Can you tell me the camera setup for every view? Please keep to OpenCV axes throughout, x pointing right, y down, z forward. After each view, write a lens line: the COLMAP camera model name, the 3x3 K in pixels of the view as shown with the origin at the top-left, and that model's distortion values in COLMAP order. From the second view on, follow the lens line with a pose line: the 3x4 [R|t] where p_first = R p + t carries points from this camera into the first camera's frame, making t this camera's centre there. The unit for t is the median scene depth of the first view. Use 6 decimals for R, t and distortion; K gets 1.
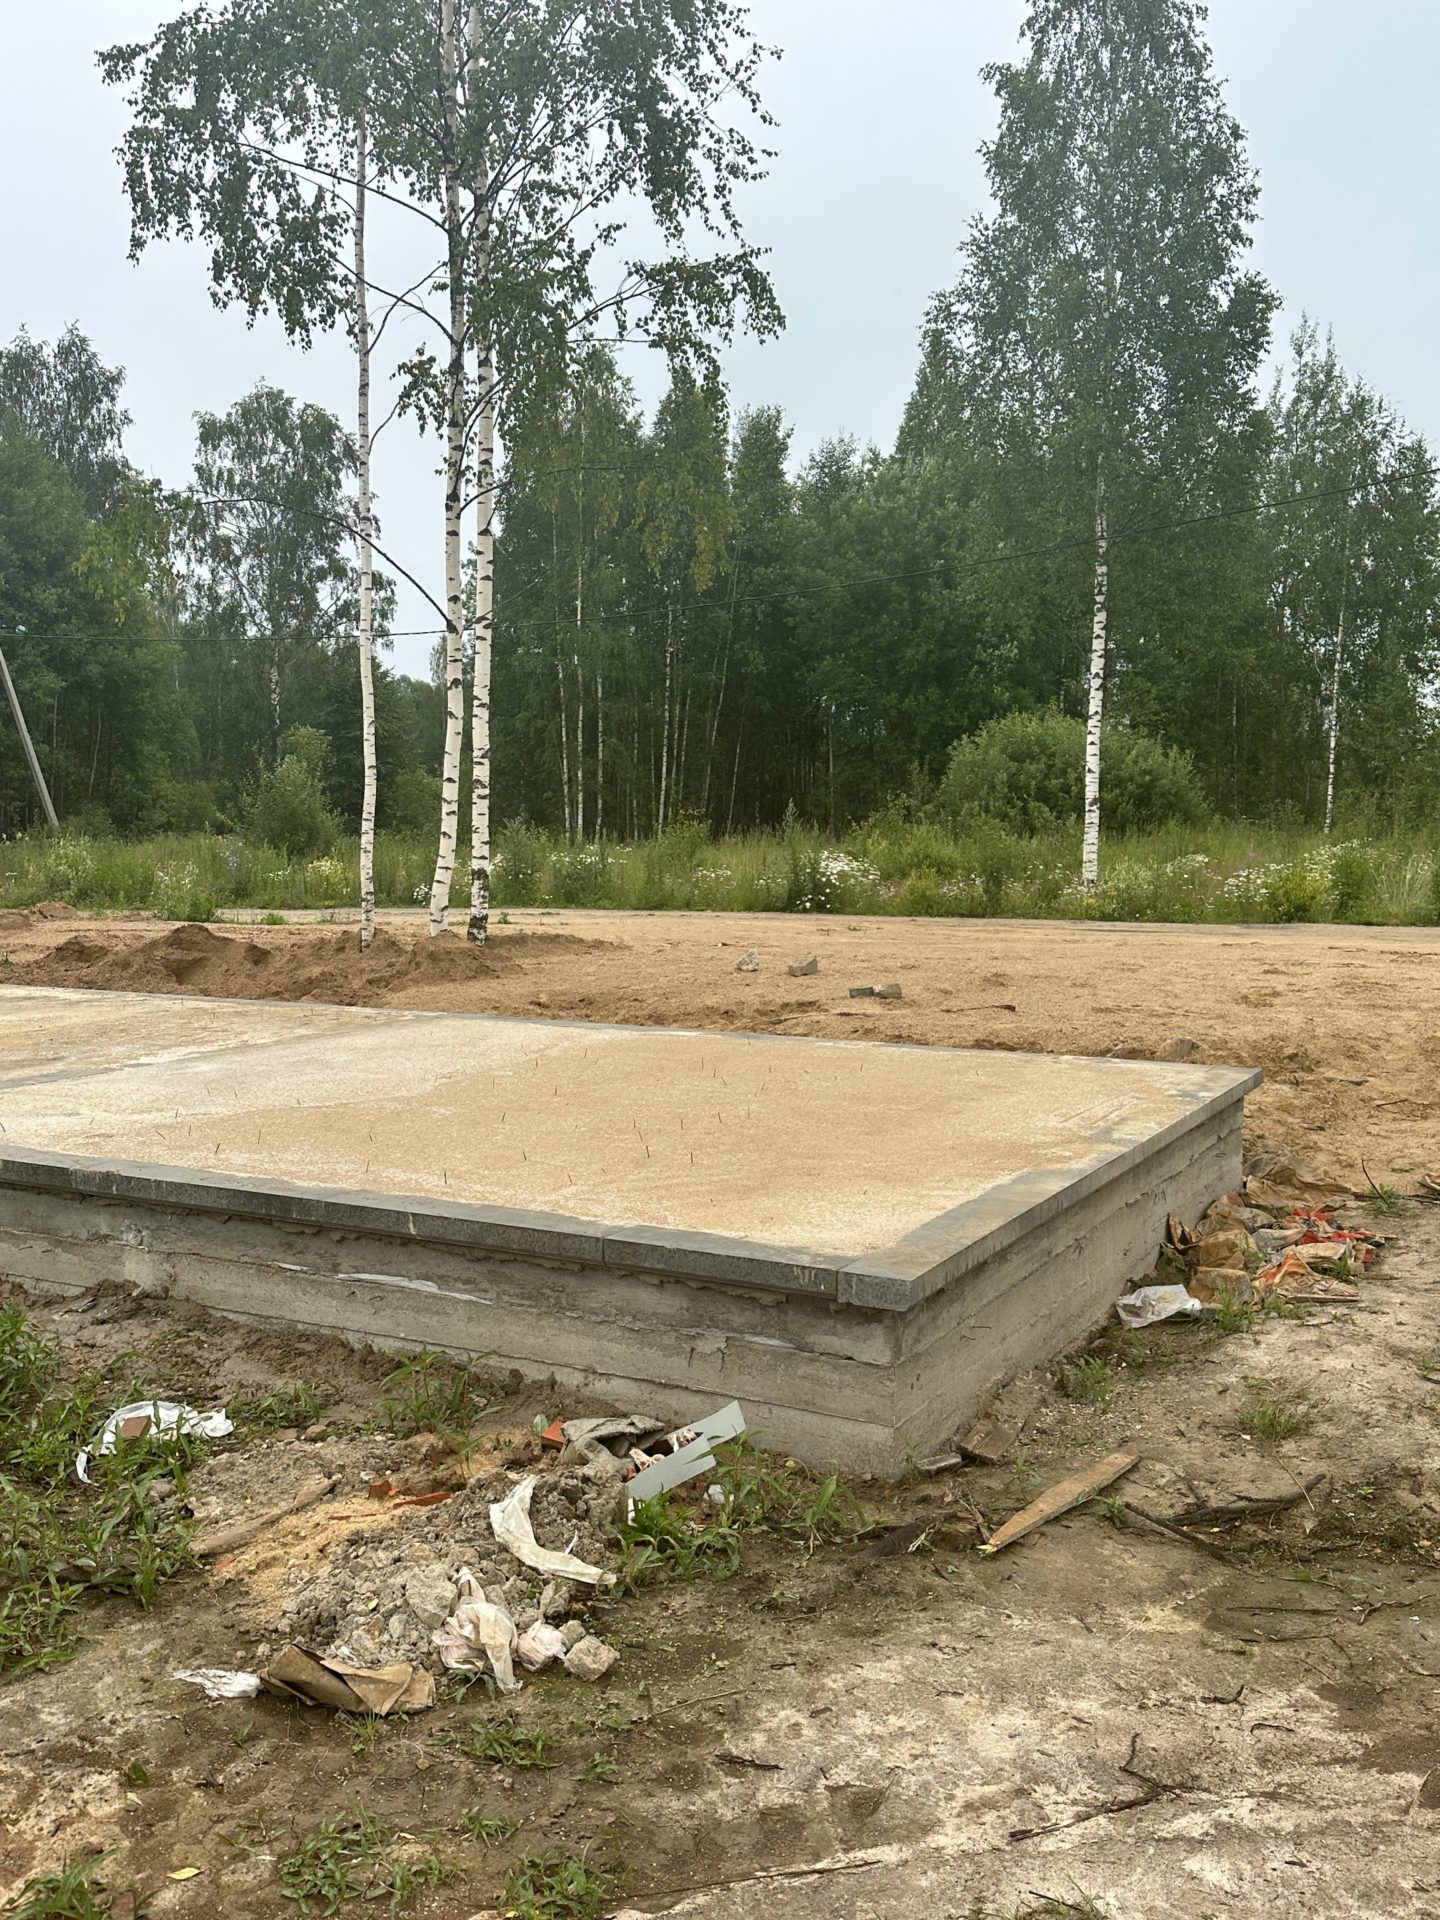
lens RADIAL K [[1704.3, 0, 708.6], [0, 1704.3, 951.7], [0, 0, 1]] dist [0.120467, -0.203409]
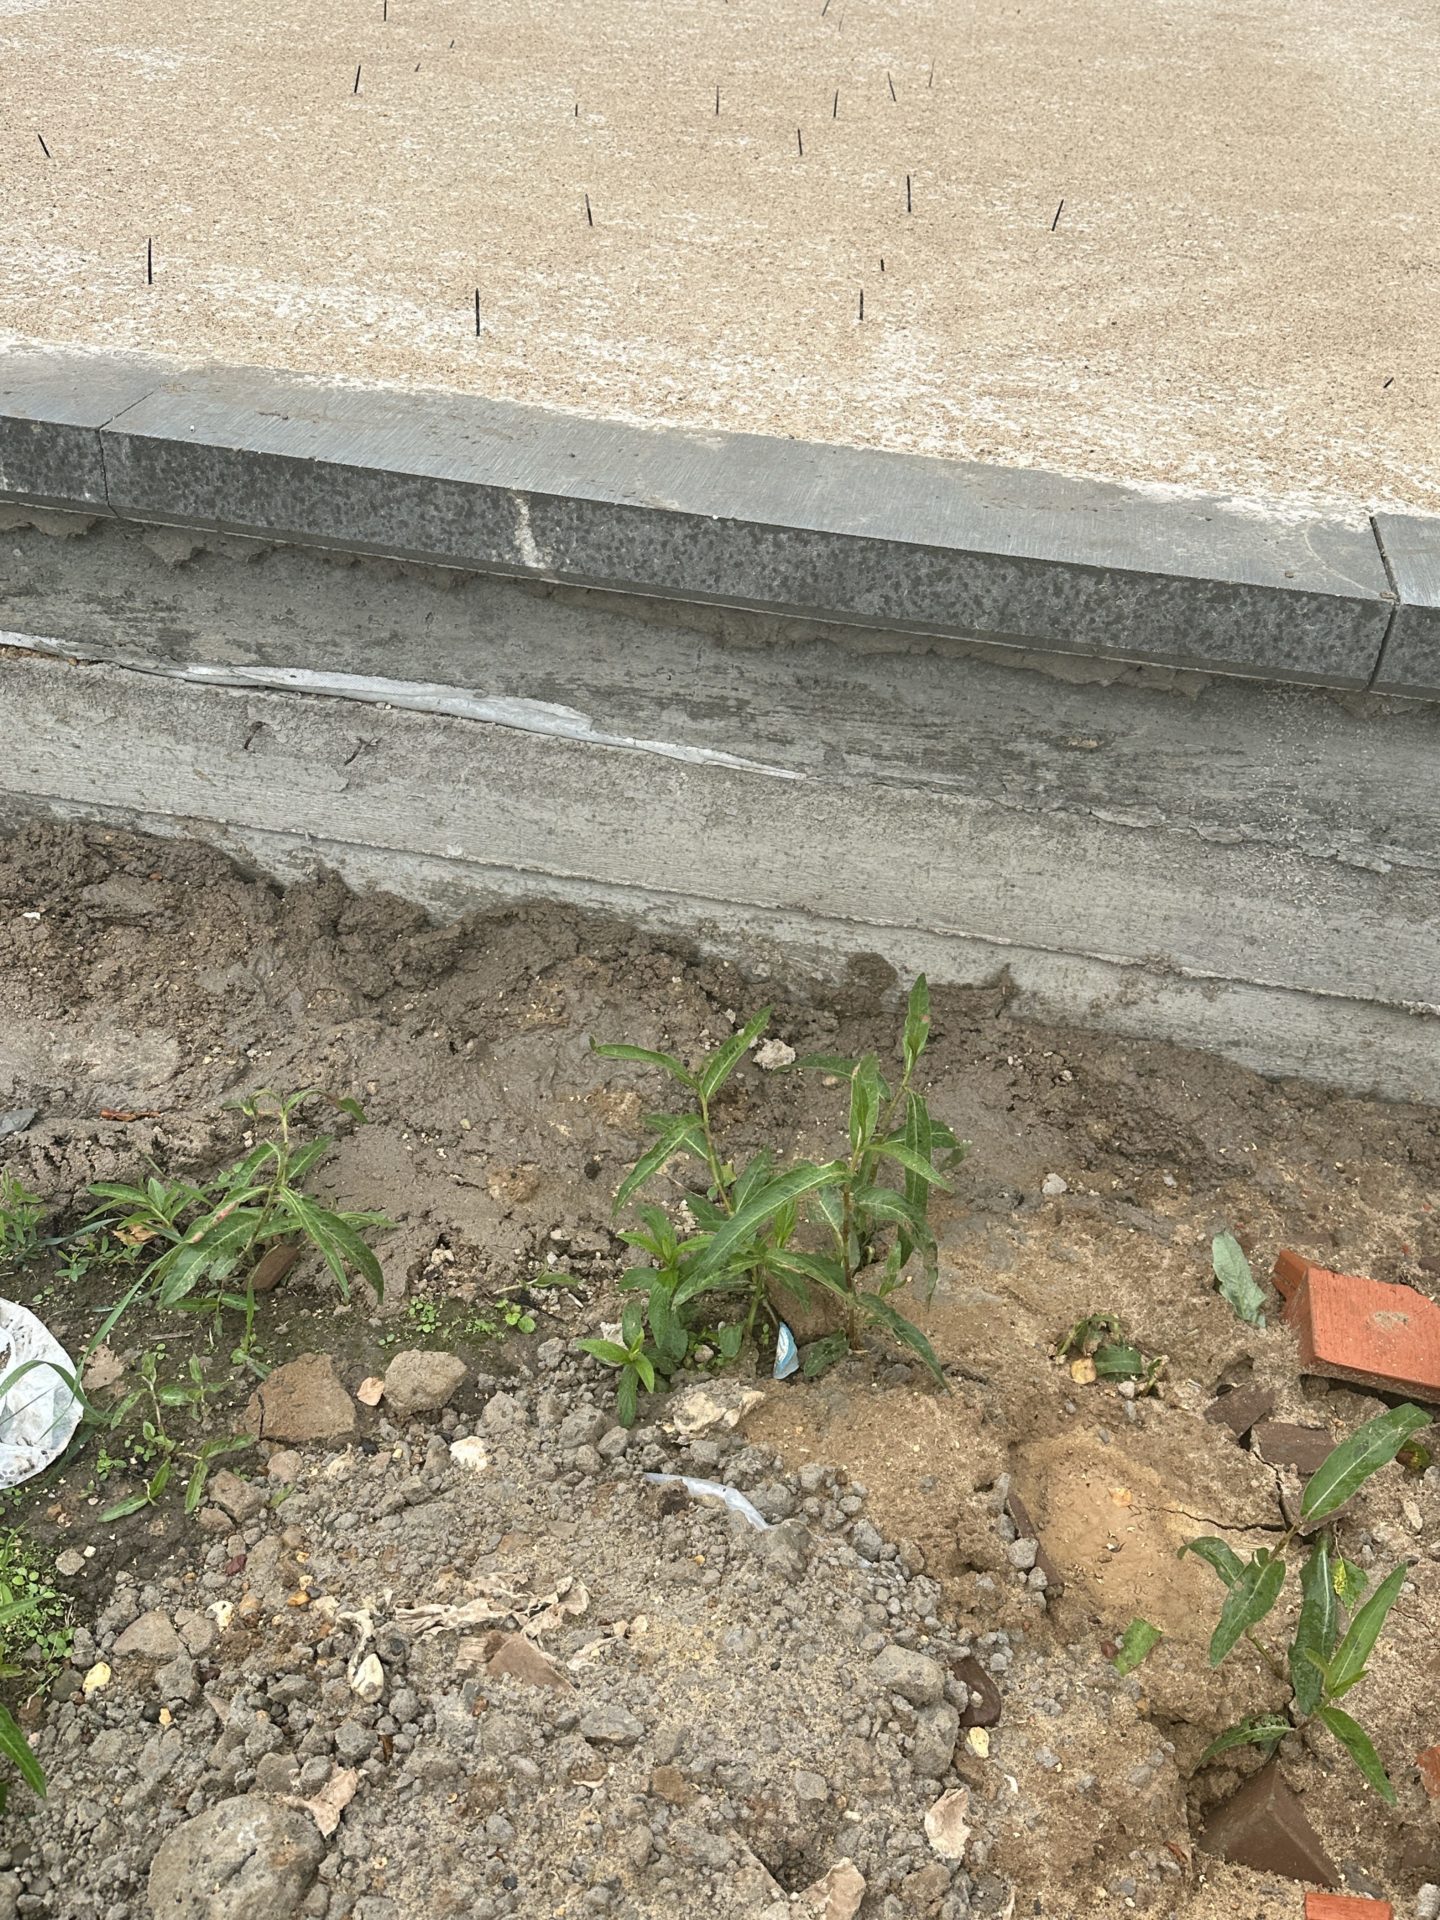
lens RADIAL K [[1704.3, 0, 715.2], [0, 1704.3, 950.1], [0, 0, 1]] dist [0.120467, -0.203409]
pose [[0.947947, -0.133856, 0.288928, -0.188564], [-0.042093, 0.846718, 0.530375, 0.055797], [-0.315635, -0.514929, 0.797009, 0.598437]]
